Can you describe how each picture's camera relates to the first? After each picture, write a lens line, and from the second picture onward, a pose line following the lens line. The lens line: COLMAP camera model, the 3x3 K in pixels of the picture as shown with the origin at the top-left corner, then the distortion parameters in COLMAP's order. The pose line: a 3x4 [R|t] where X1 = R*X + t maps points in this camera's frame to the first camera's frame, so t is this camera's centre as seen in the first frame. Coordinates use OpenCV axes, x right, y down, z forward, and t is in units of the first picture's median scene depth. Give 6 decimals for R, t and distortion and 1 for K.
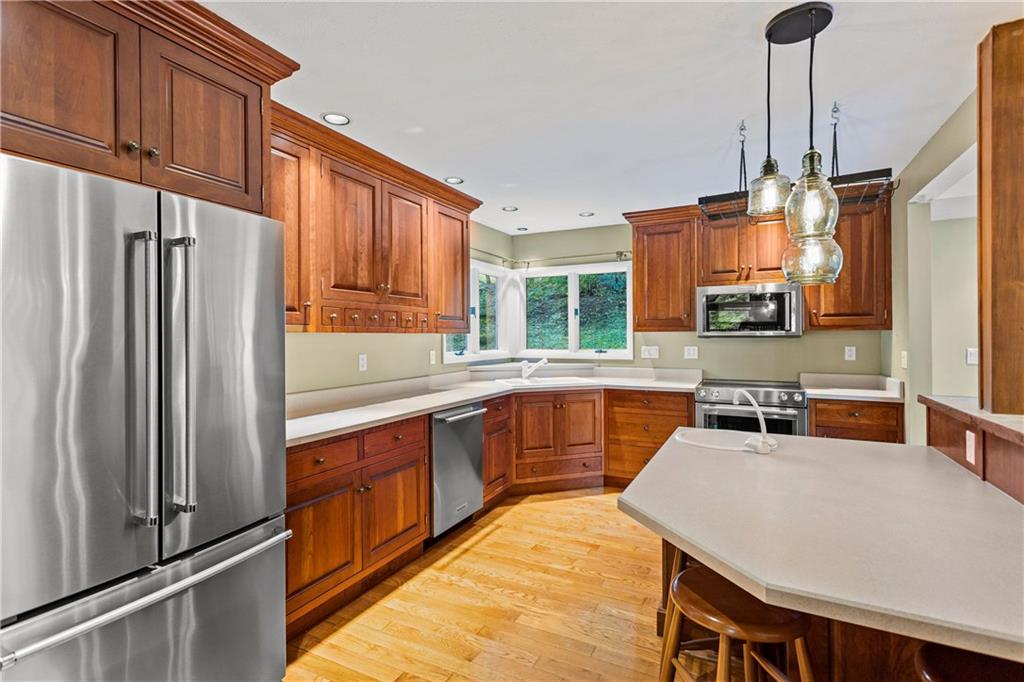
lens RADIAL K [[488.6, 0, 512.0], [0, 488.6, 337.5], [0, 0, 1]] dist [0.007649, 0.001513]
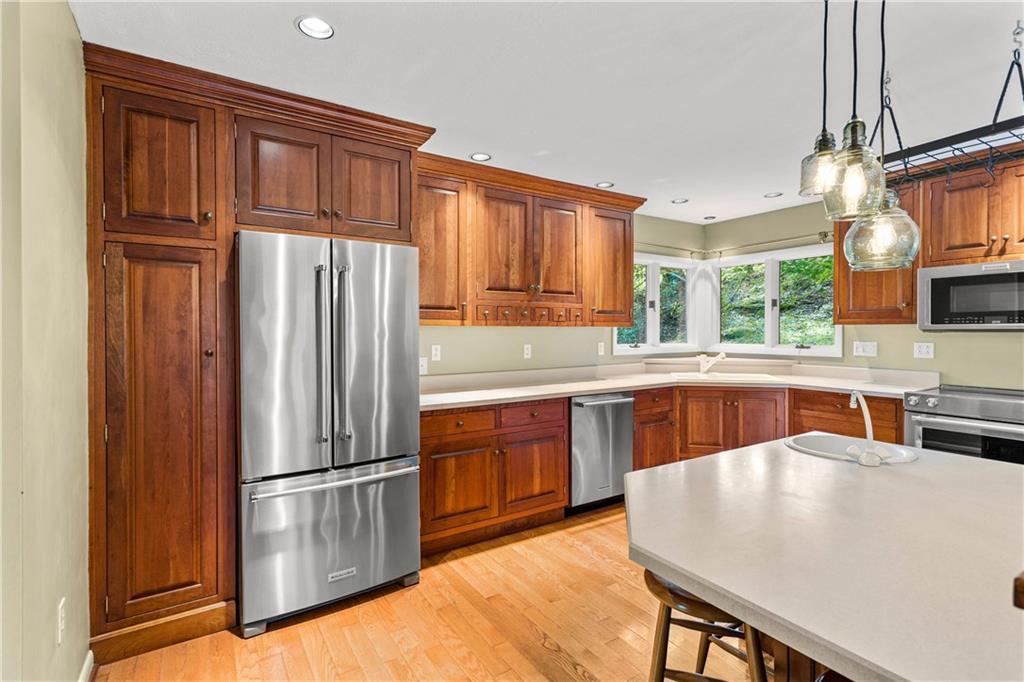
lens RADIAL K [[488.6, 0, 512.6], [0, 488.6, 336.6], [0, 0, 1]] dist [0.007649, 0.001513]
pose [[0.863269, 0.009678, -0.504651, 0.289003], [-0.003794, 0.999912, 0.012686, 0.001049], [0.504730, -0.009037, 0.863230, -0.044377]]
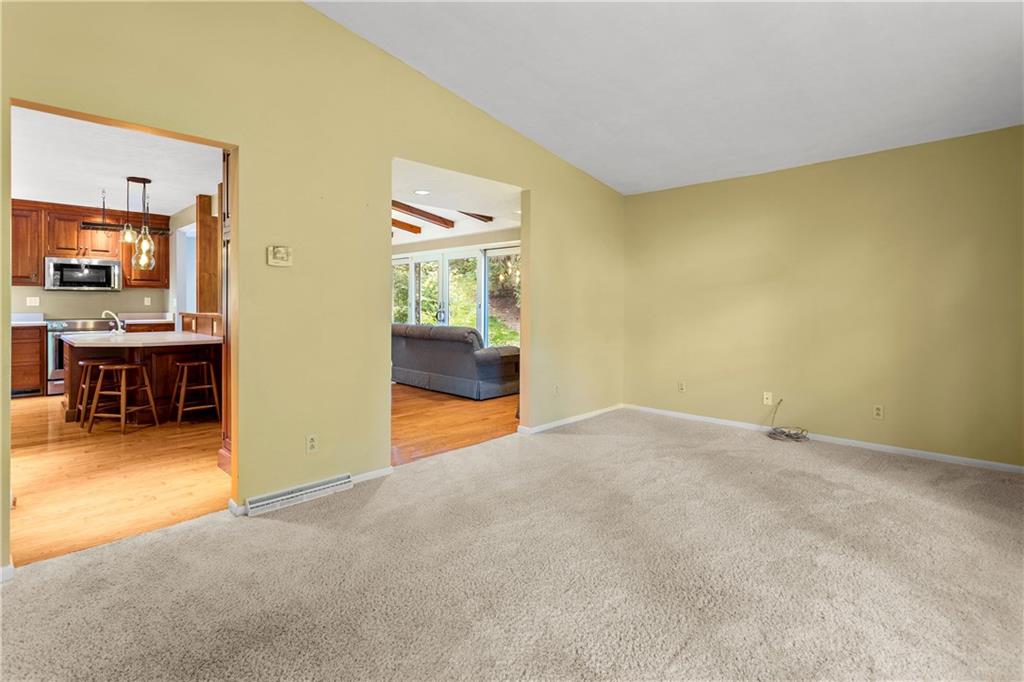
lens RADIAL K [[488.6, 0, 505.9], [0, 488.6, 298.0], [0, 0, 1]] dist [0.007649, 0.001513]
pose [[0.296714, 0.004192, 0.954957, -0.887845], [-0.008590, 0.999962, -0.001721, 0.018181], [-0.954928, -0.007693, 0.296738, -1.102151]]
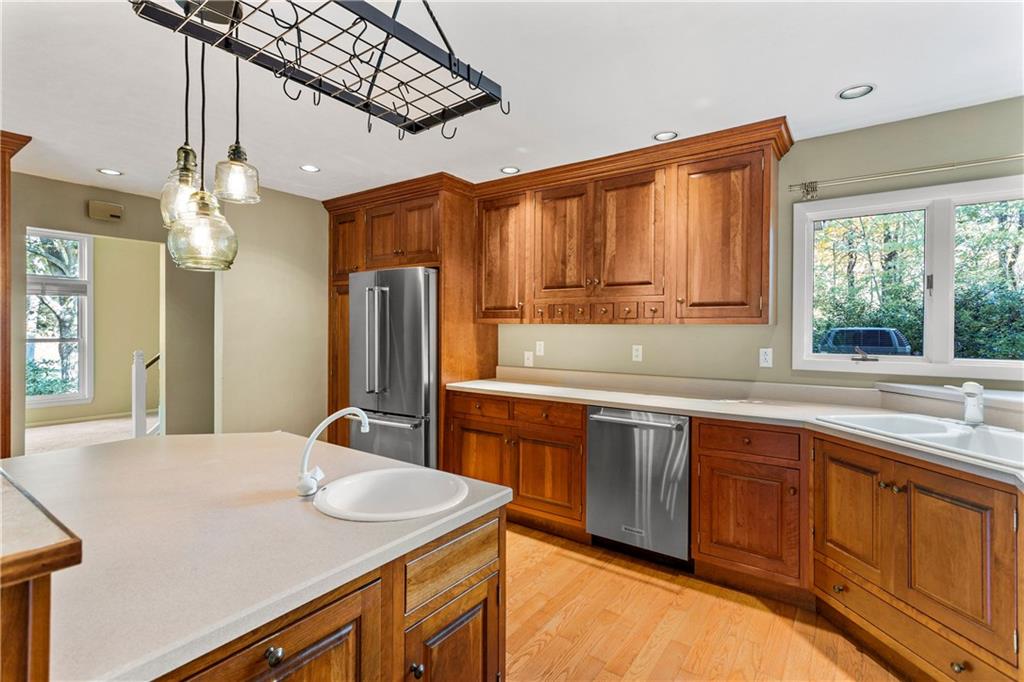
lens RADIAL K [[488.6, 0, 511.9], [0, 488.6, 330.1], [0, 0, 1]] dist [0.007649, 0.001513]
pose [[-0.160572, 0.009173, -0.986981, 0.828008], [-0.010096, 0.999889, 0.010935, -0.005813], [0.986972, 0.011720, -0.160462, 1.002356]]
